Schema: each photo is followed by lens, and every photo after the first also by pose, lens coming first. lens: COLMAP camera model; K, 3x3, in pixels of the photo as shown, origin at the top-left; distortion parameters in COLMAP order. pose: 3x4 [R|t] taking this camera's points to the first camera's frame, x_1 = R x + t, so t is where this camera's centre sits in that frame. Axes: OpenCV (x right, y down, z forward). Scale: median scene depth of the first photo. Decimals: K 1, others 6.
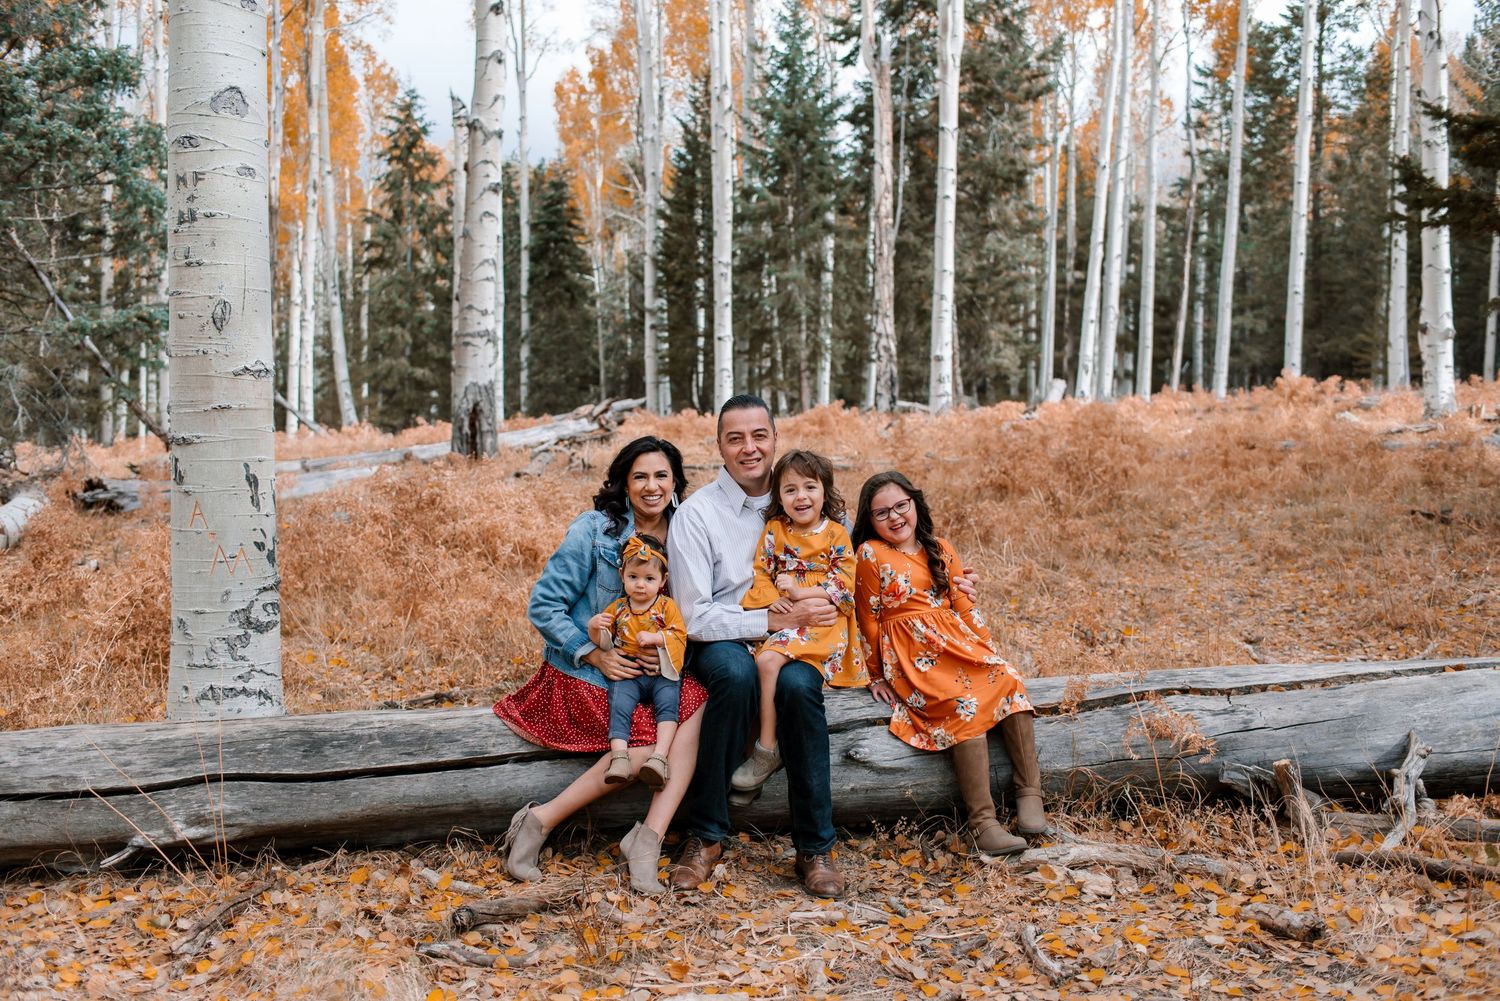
lens RADIAL K [[1456.5, 0, 750.0], [0, 1456.5, 500.5], [0, 0, 1]] dist [0.006251, 0.029138]
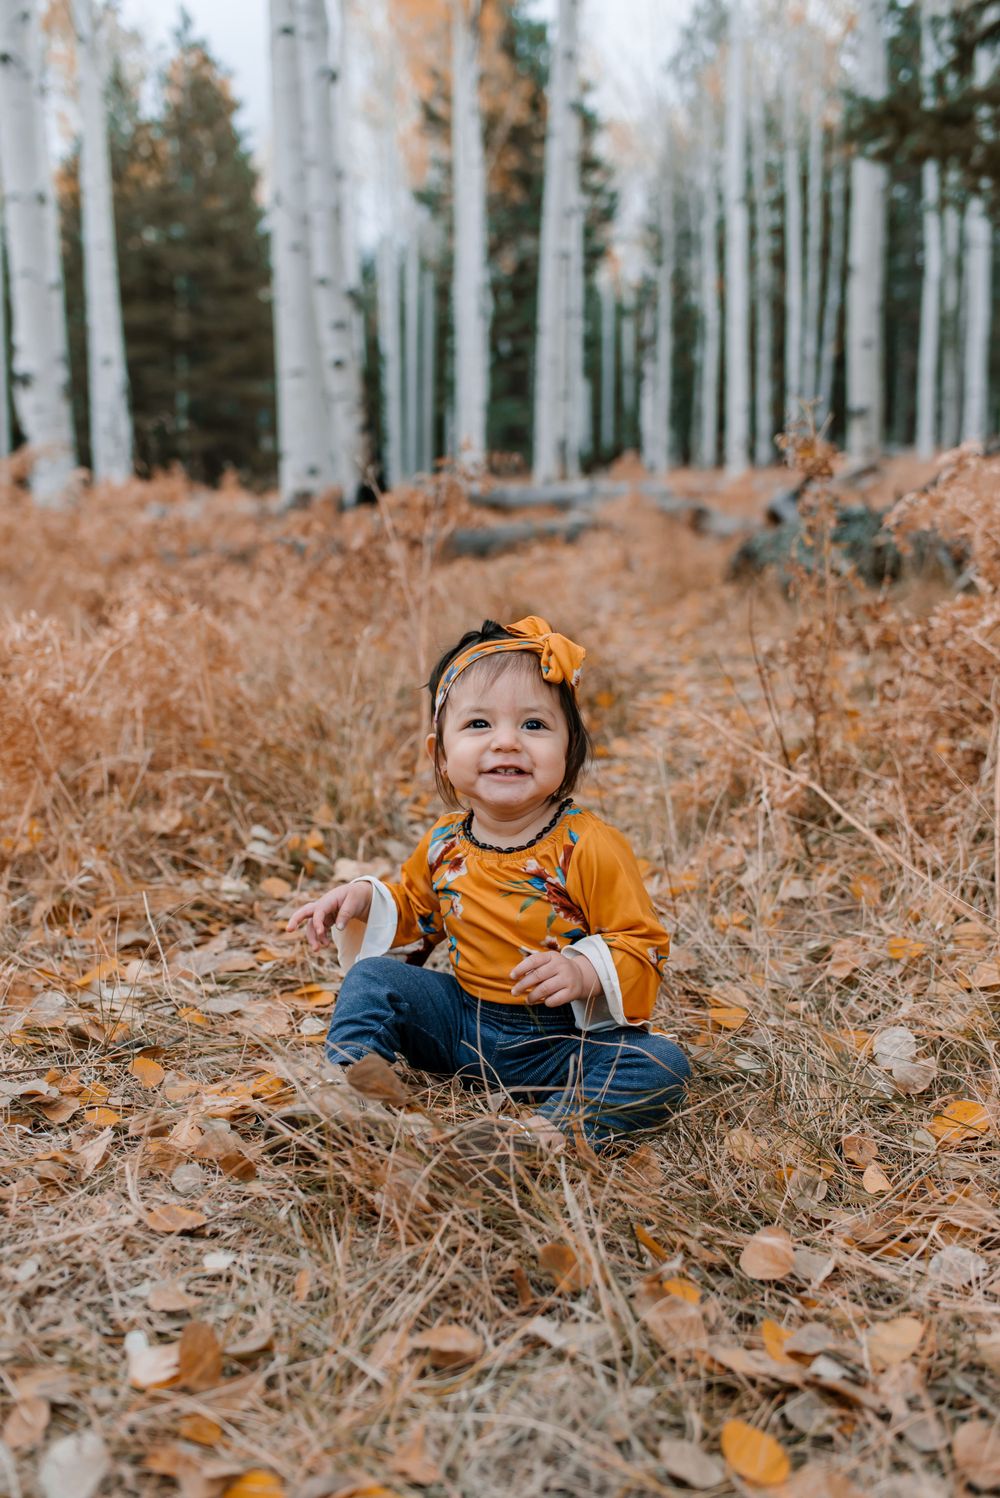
lens RADIAL K [[1454.5, 0, 500.0], [0, 1454.5, 749.0], [0, 0, 1]] dist [0.006251, 0.029138]
pose [[0.679372, -0.105478, 0.726174, 0.087763], [0.058389, 0.994248, 0.089791, -0.005342], [-0.731468, -0.018601, 0.681622, 0.275193]]
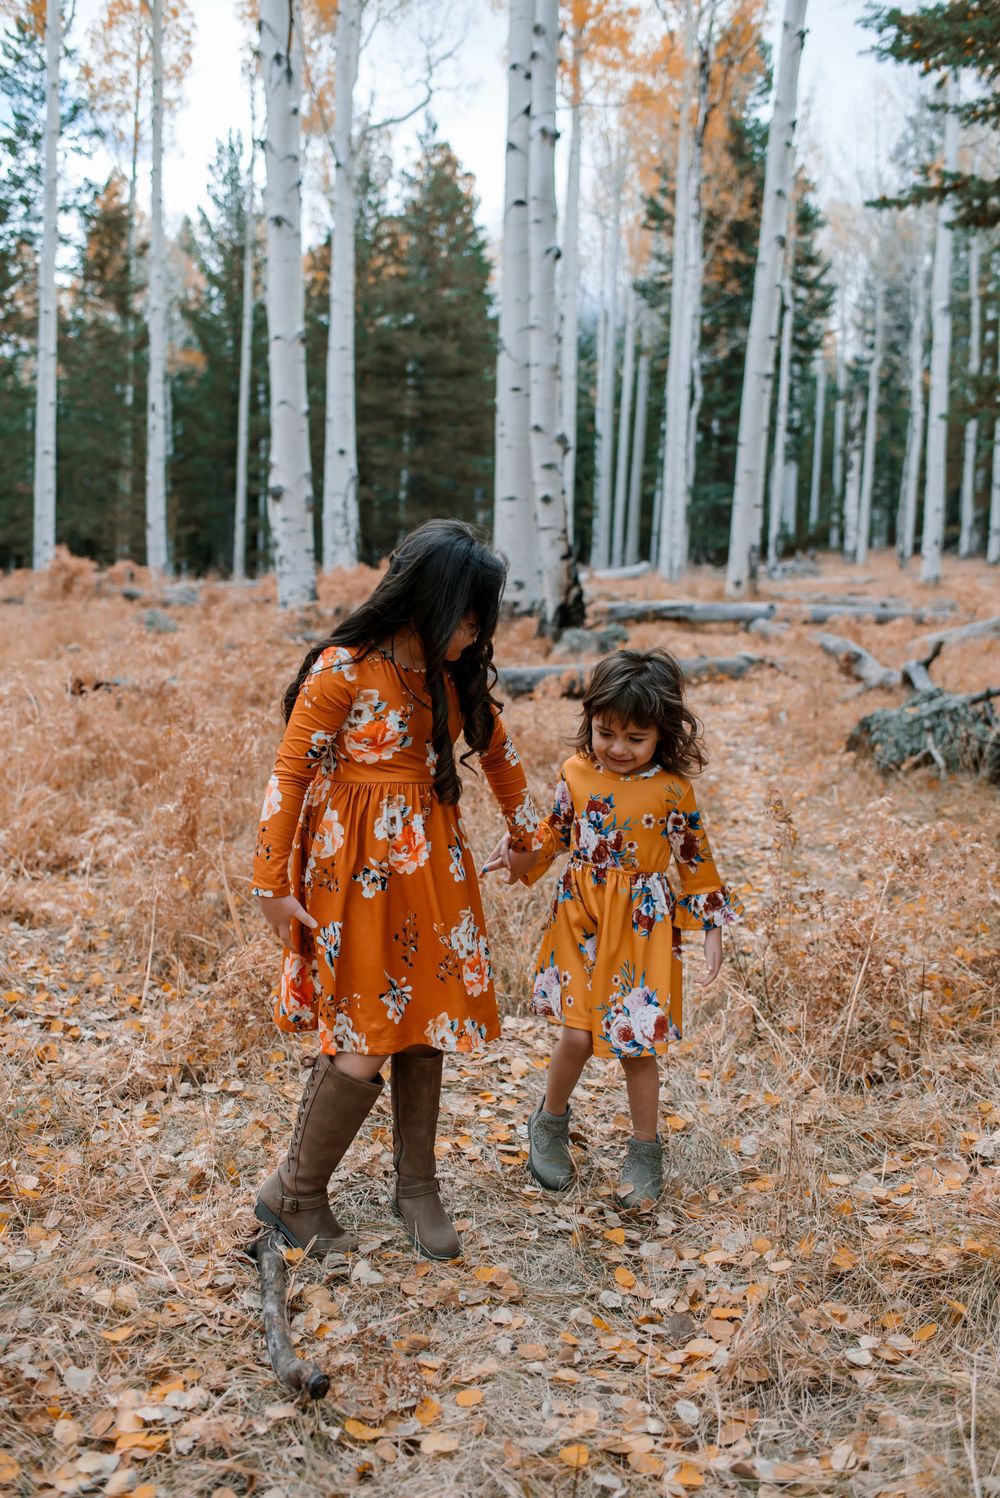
lens RADIAL K [[1454.5, 0, 500.0], [0, 1454.5, 749.0], [0, 0, 1]] dist [0.006251, 0.029138]
pose [[0.774927, -0.040301, 0.630765, 0.063760], [0.012245, 0.998735, 0.048767, -0.018020], [-0.631933, -0.030067, 0.774440, 0.244632]]
